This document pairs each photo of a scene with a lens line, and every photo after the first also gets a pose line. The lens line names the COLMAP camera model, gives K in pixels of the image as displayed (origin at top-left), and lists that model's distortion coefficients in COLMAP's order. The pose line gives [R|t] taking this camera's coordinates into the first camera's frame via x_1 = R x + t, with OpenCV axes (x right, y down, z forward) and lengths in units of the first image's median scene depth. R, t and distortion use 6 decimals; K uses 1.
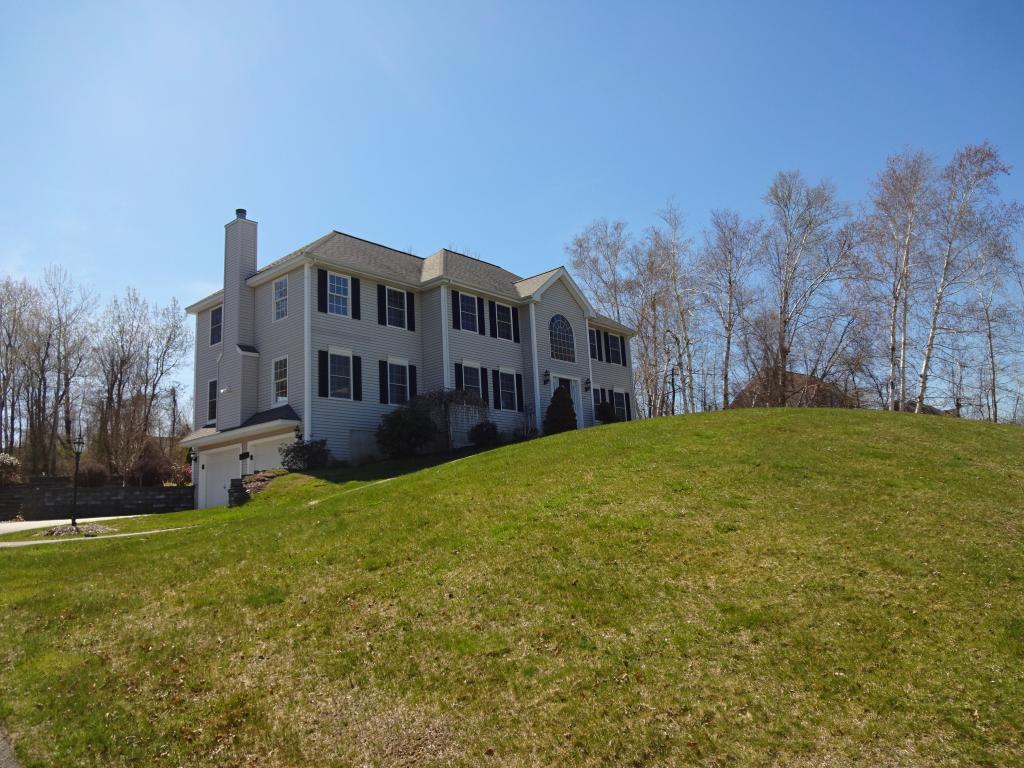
lens RADIAL K [[758.1, 0, 512.0], [0, 758.1, 384.0], [0, 0, 1]] dist [0.004045, 0.001664]
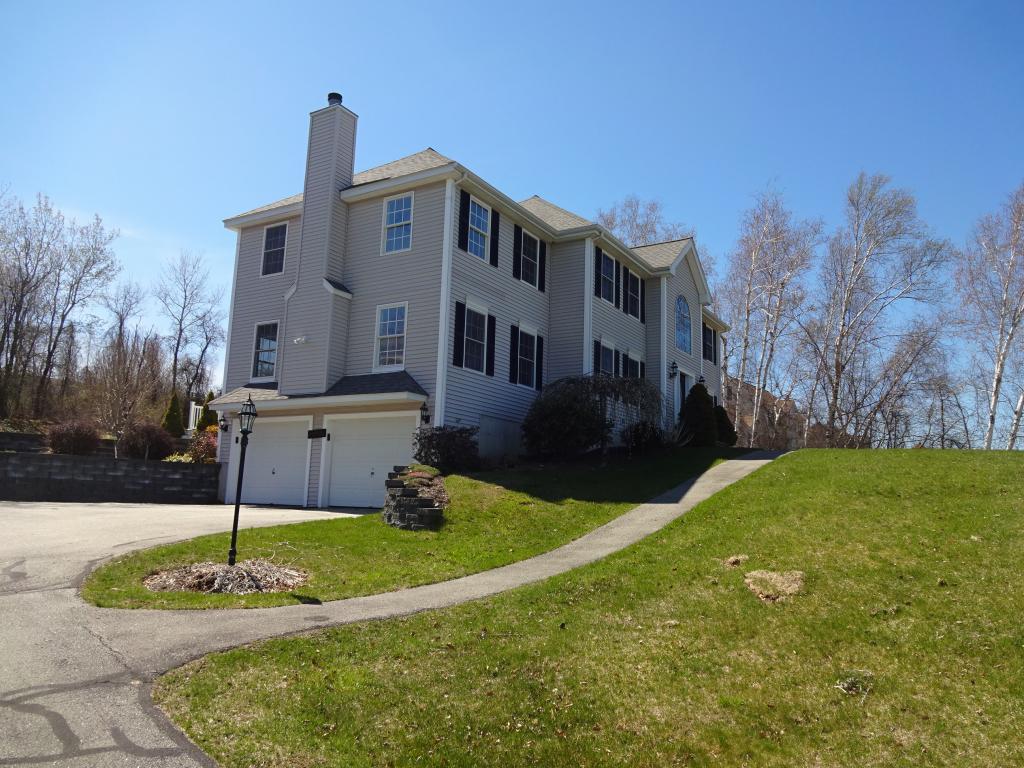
lens RADIAL K [[758.1, 0, 512.0], [0, 758.1, 384.0], [0, 0, 1]] dist [0.004045, 0.001664]
pose [[0.980302, 0.110498, 0.163701, -0.283101], [-0.114263, 0.993356, 0.013736, 0.016224], [-0.161096, -0.032171, 0.986414, 0.250245]]
